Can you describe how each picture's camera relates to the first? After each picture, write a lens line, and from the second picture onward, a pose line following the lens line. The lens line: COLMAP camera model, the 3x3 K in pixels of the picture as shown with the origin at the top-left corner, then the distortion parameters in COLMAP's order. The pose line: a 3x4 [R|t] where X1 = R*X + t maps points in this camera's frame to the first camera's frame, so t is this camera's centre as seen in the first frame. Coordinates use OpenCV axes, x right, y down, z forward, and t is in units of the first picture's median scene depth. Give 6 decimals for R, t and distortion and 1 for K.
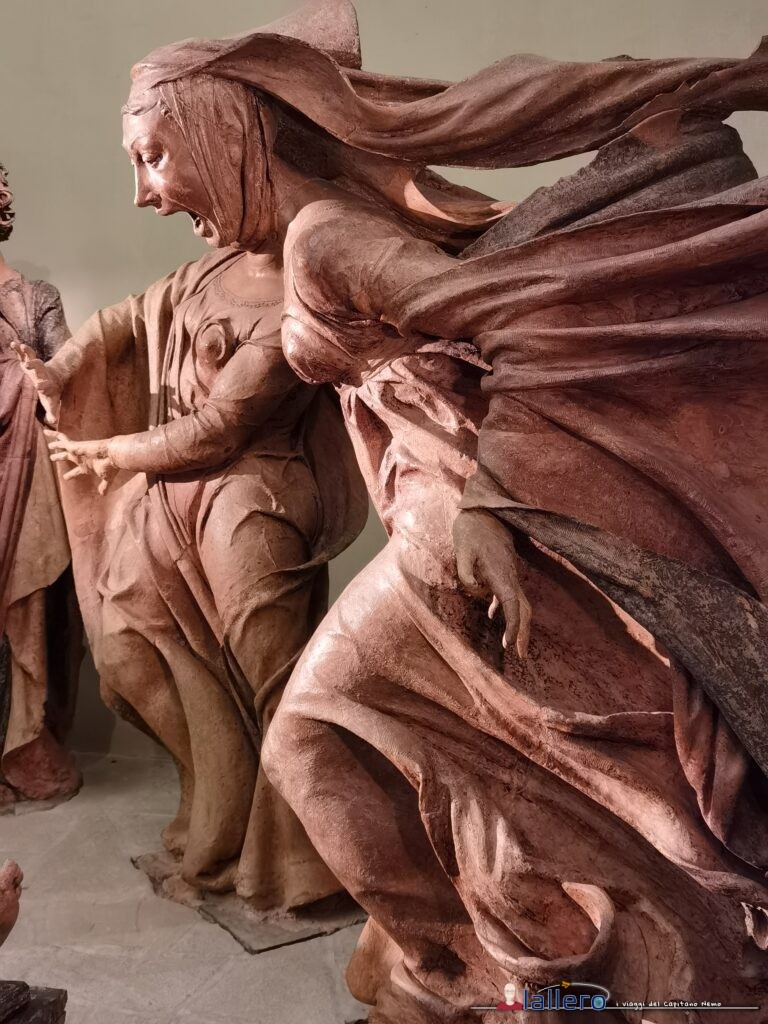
lens RADIAL K [[1246.5, 0, 384.0], [0, 1246.5, 512.0], [0, 0, 1]] dist [-0.025576, -0.035019]
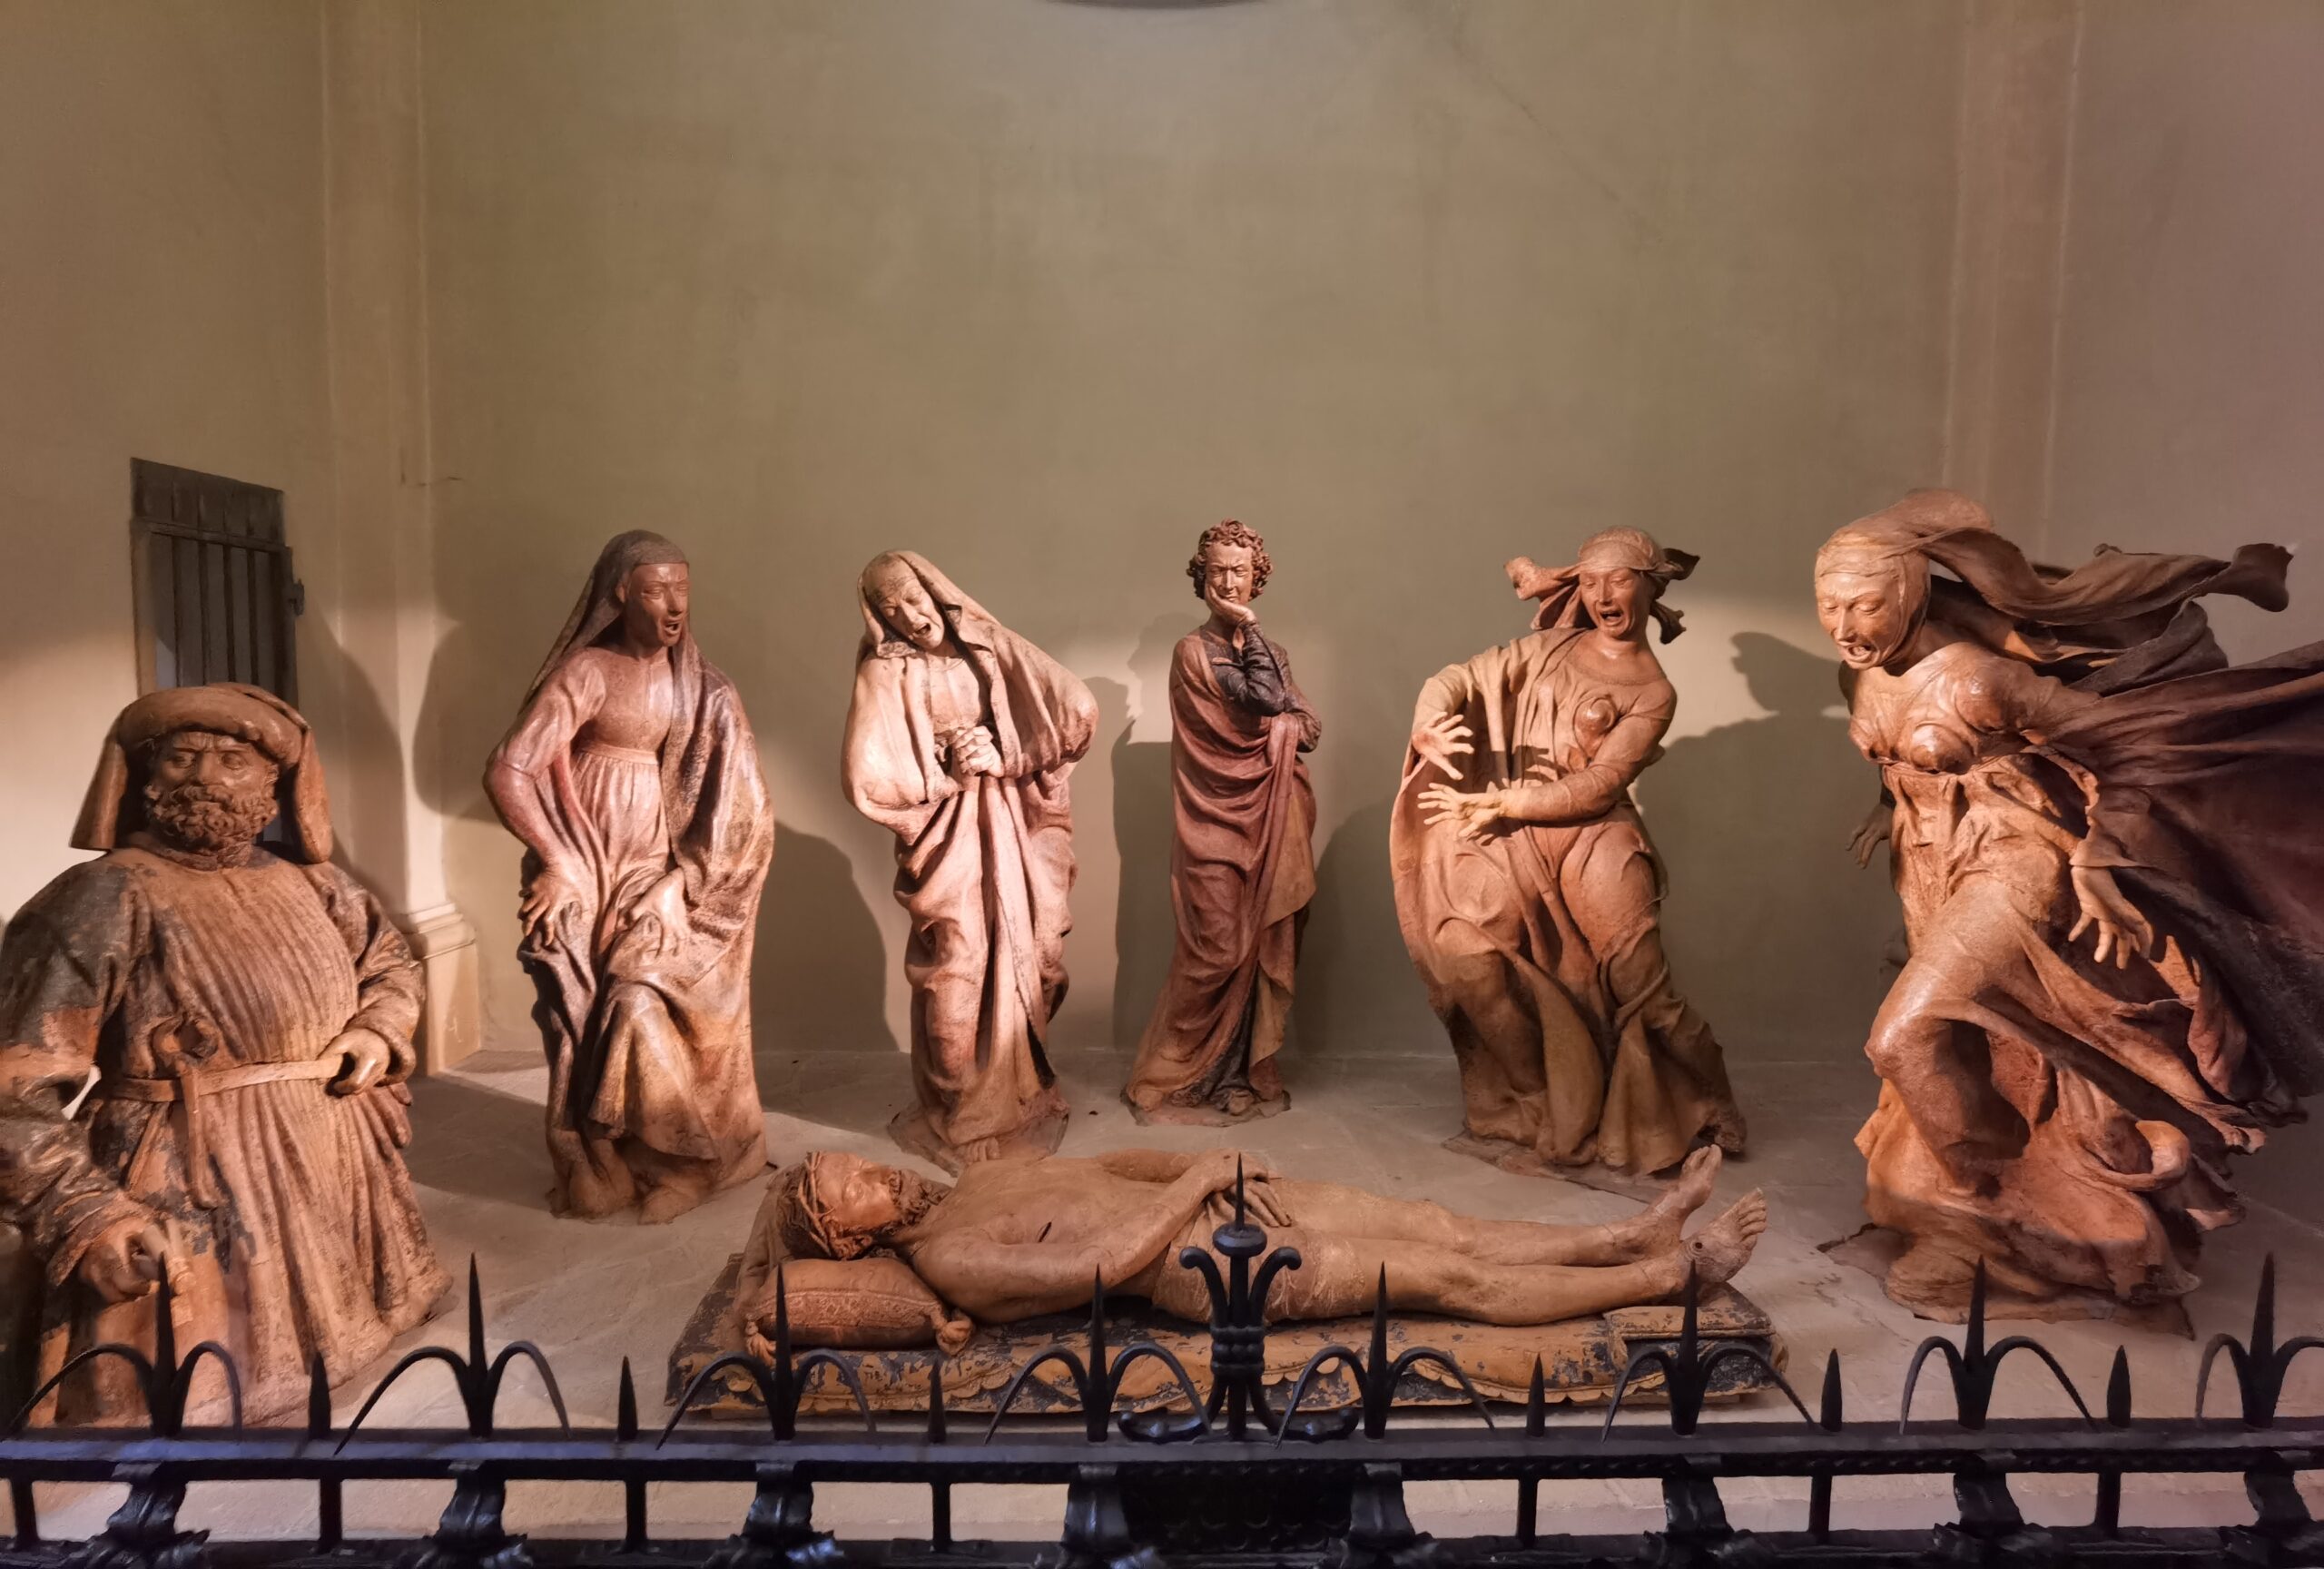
lens RADIAL K [[1209.0, 0, 1162.0], [0, 1209.0, 784.5], [0, 0, 1]] dist [-0.050527, 0.000790]
pose [[0.978498, -0.007606, 0.206115, -1.164925], [0.009746, 0.999909, -0.009371, -0.087364], [-0.206025, 0.011178, 0.978483, -0.092829]]
